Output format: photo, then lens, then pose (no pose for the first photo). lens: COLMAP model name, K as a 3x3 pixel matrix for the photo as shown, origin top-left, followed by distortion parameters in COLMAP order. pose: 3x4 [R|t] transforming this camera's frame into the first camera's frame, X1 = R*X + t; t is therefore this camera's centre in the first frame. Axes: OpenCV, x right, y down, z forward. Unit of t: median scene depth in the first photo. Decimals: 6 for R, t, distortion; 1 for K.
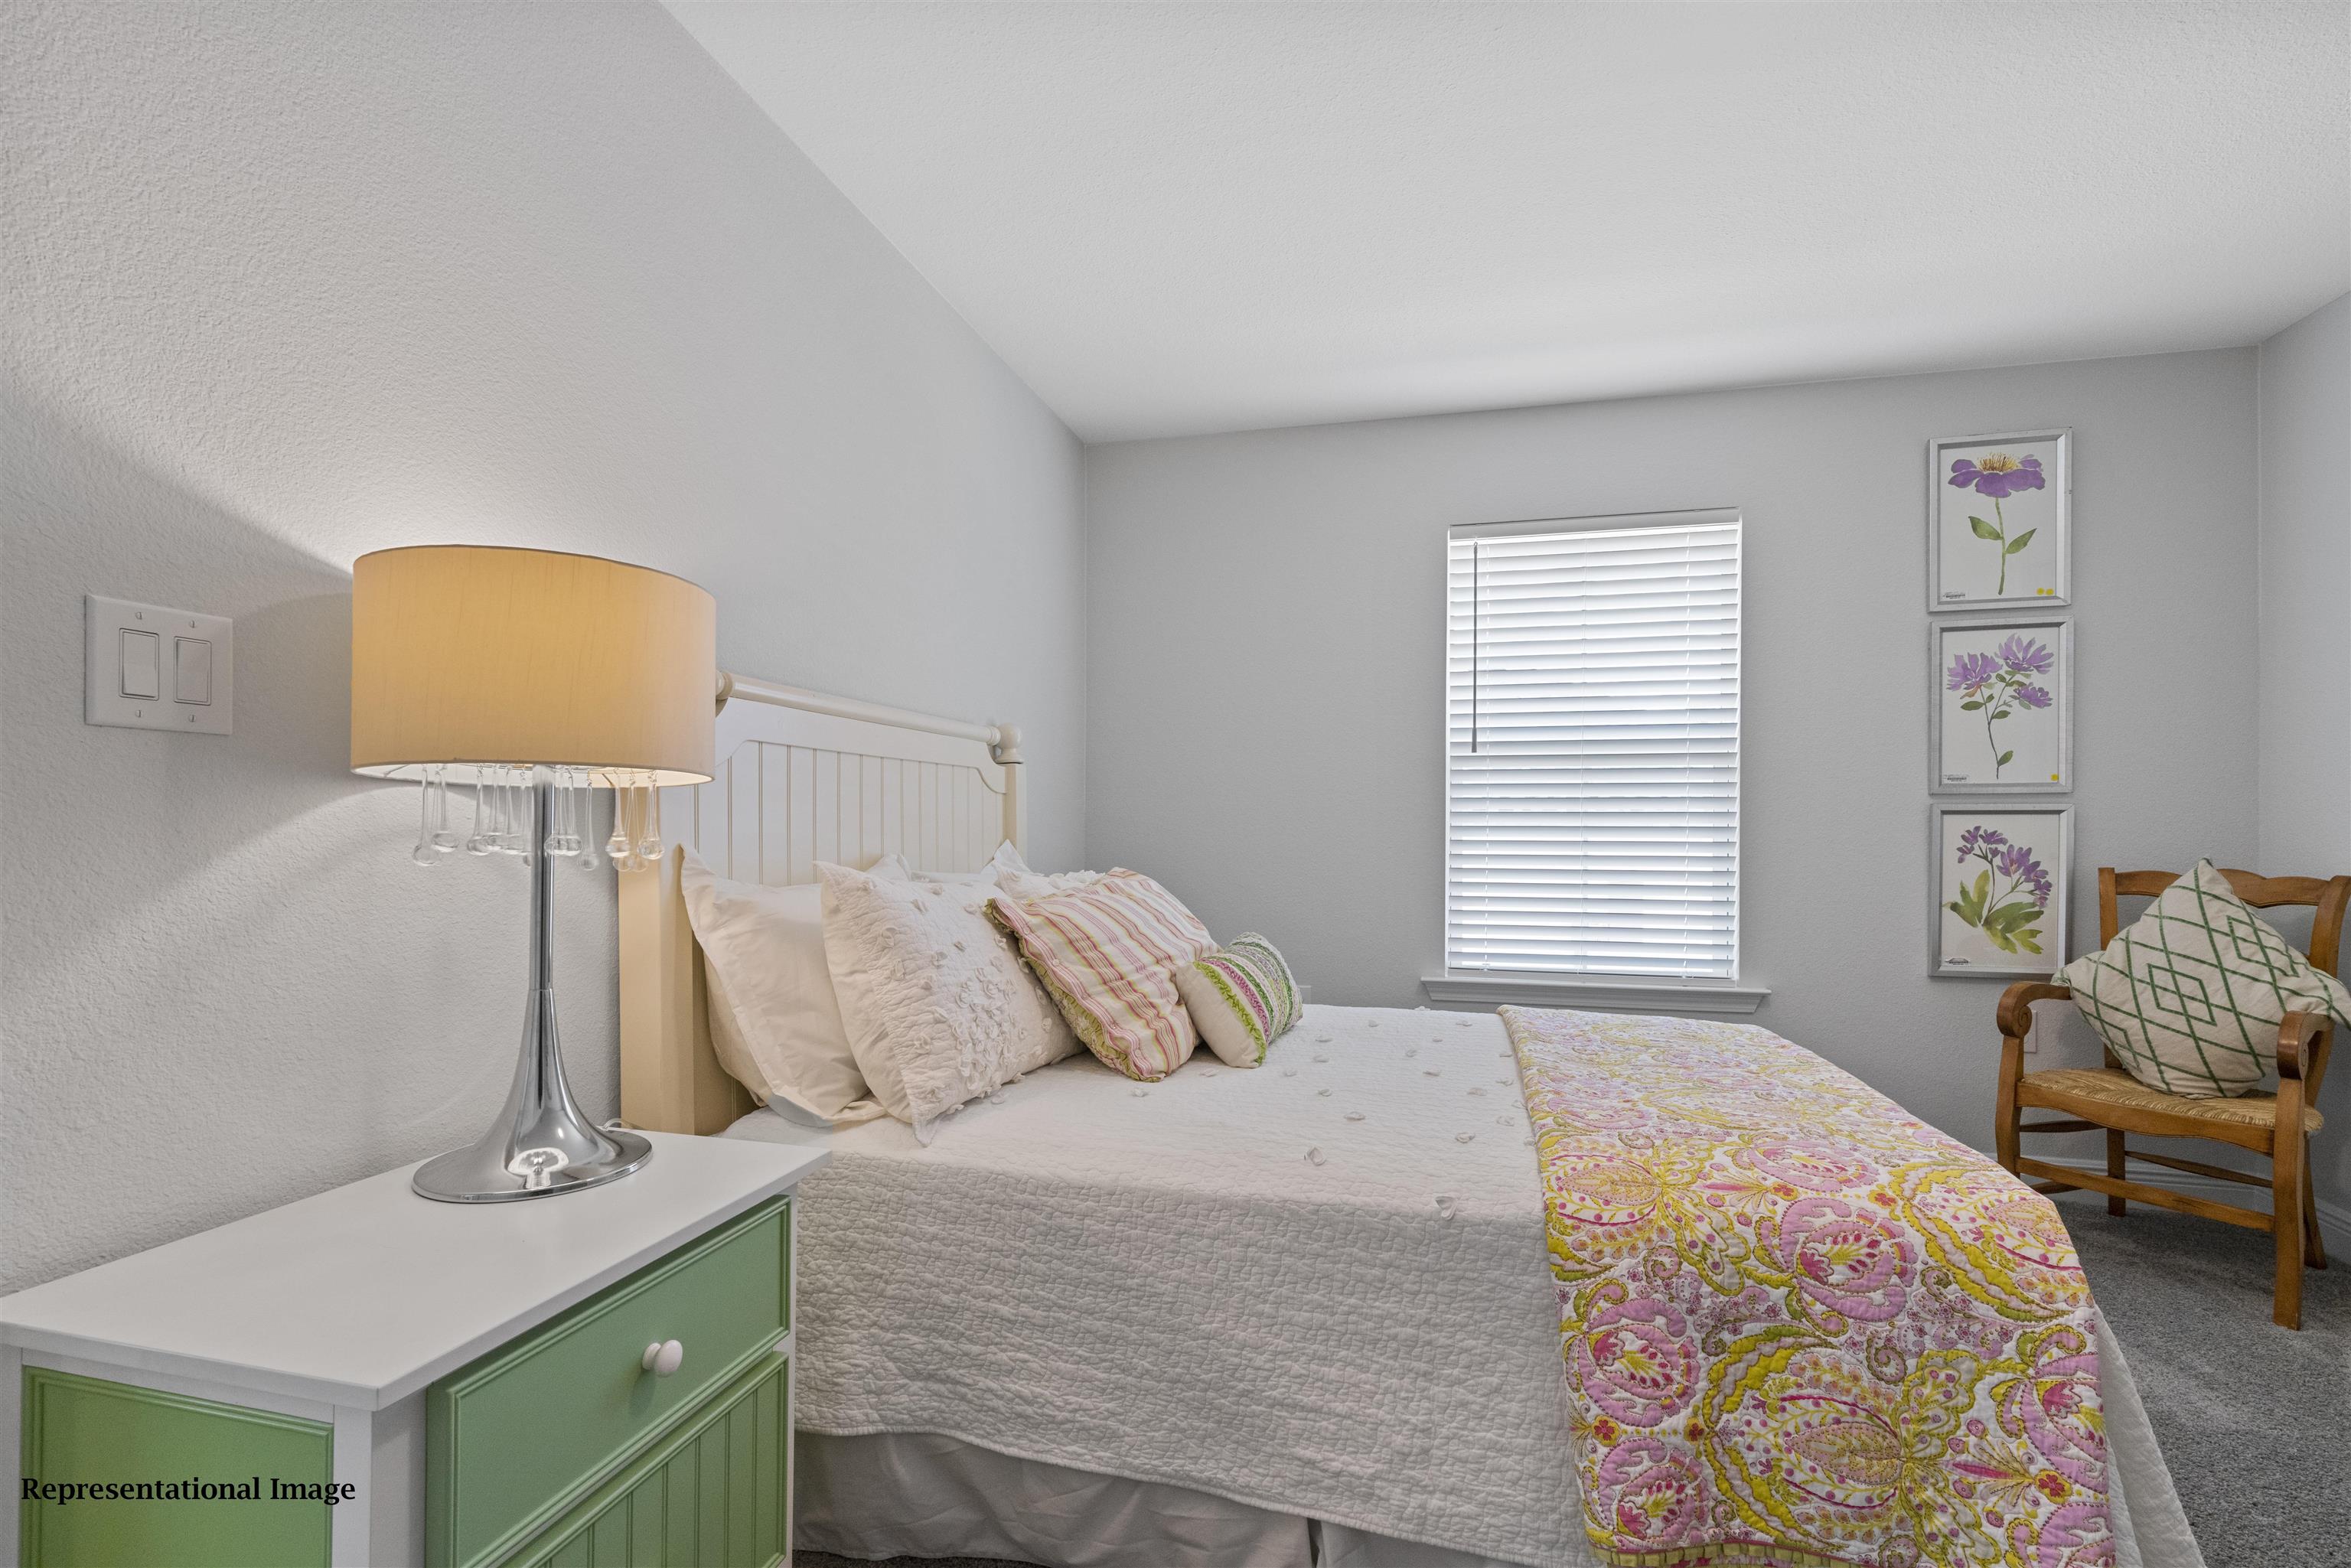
lens RADIAL K [[1059.7, 0, 1164.0], [0, 1059.7, 819.8], [0, 0, 1]] dist [-0.016718, 0.007448]
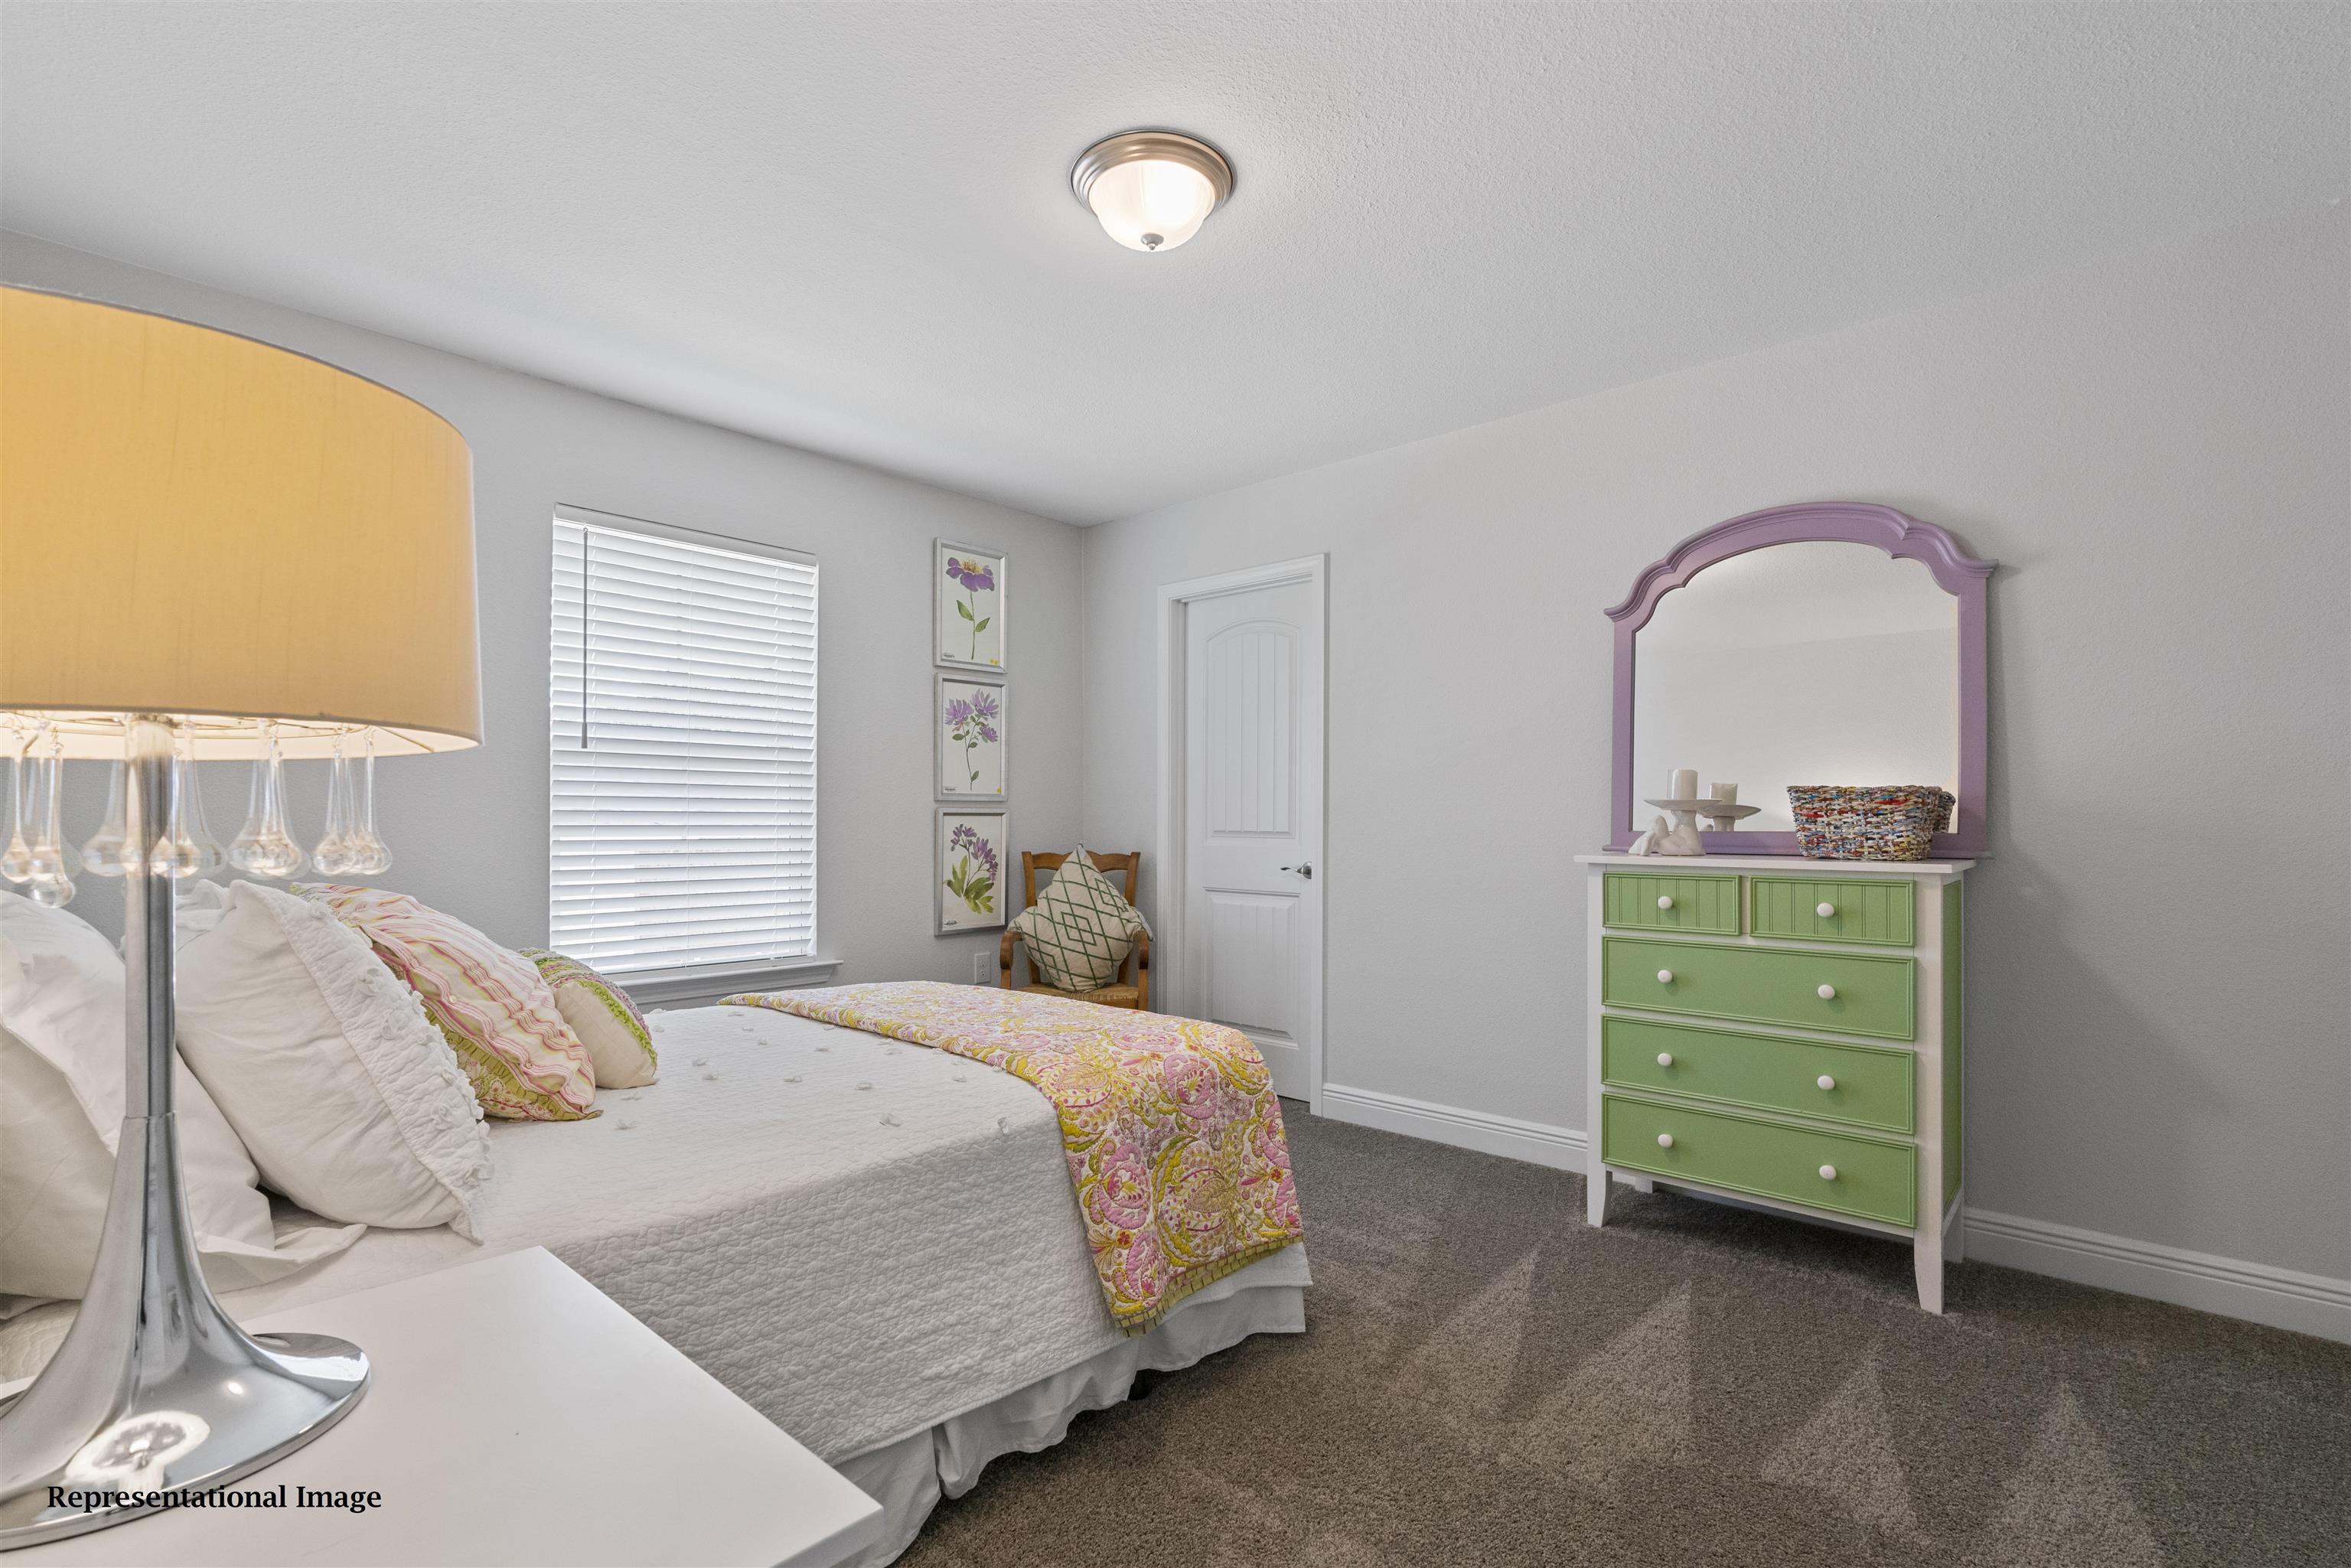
lens RADIAL K [[1059.7, 0, 1164.0], [0, 1059.7, 819.8], [0, 0, 1]] dist [-0.016718, 0.007448]
pose [[0.473035, 0.001293, 0.881042, -0.395811], [-0.000726, 0.999999, -0.001078, 0.001743], [-0.881043, -0.000130, 0.473036, 0.123687]]
